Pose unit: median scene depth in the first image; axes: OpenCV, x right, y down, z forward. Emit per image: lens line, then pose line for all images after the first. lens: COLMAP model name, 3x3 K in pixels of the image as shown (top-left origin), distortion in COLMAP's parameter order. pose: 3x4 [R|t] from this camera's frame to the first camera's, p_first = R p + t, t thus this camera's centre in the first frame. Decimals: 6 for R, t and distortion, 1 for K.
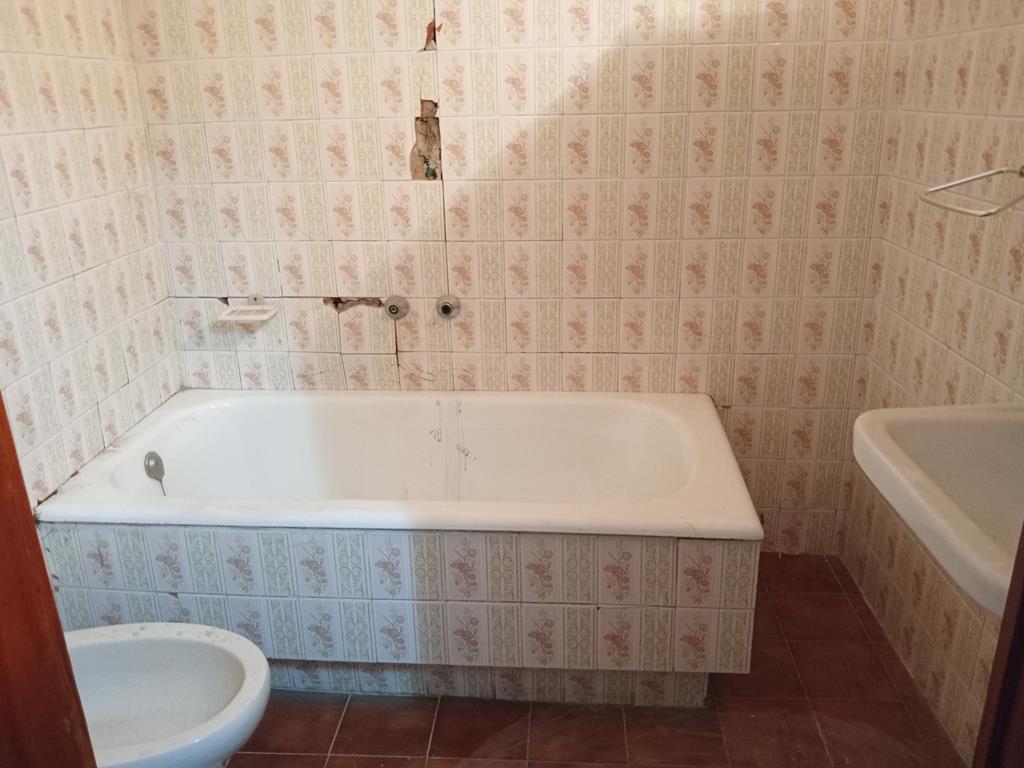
lens RADIAL K [[819.6, 0, 512.0], [0, 819.6, 384.0], [0, 0, 1]] dist [0.085958, -0.185274]
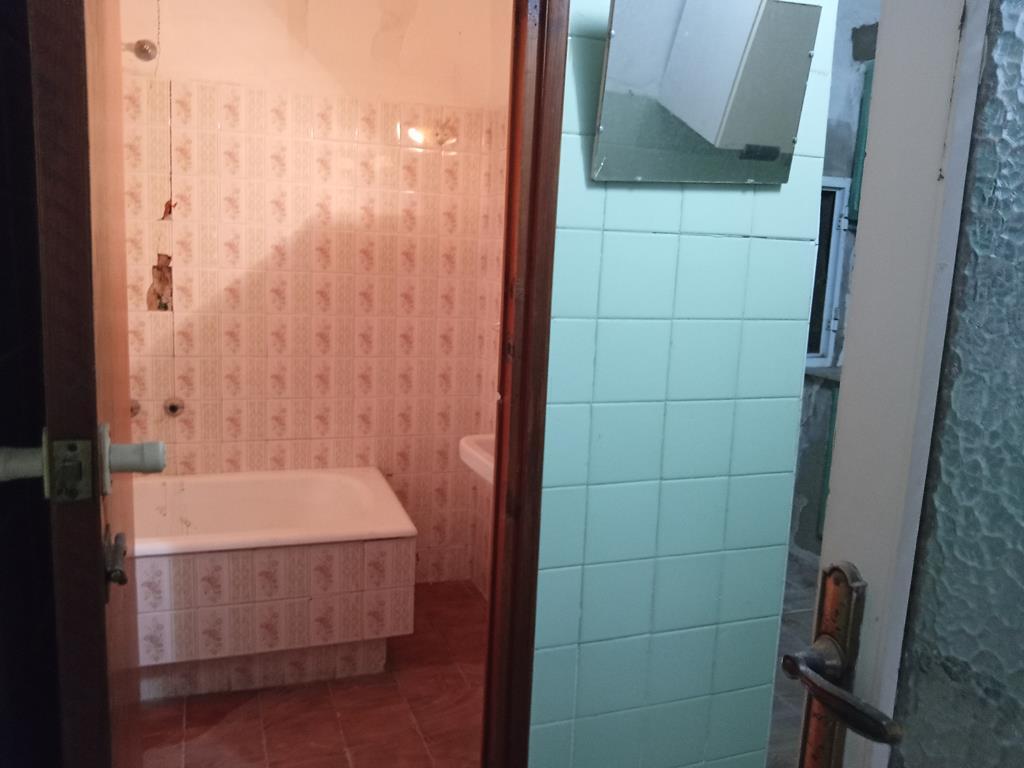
lens RADIAL K [[812.3, 0, 526.2], [0, 812.3, 383.6], [0, 0, 1]] dist [0.068771, -0.212549]
pose [[0.908403, -0.002465, 0.418088, -0.119565], [0.074560, 0.984908, -0.156193, 0.118898], [-0.411393, 0.173059, 0.894878, -0.404331]]
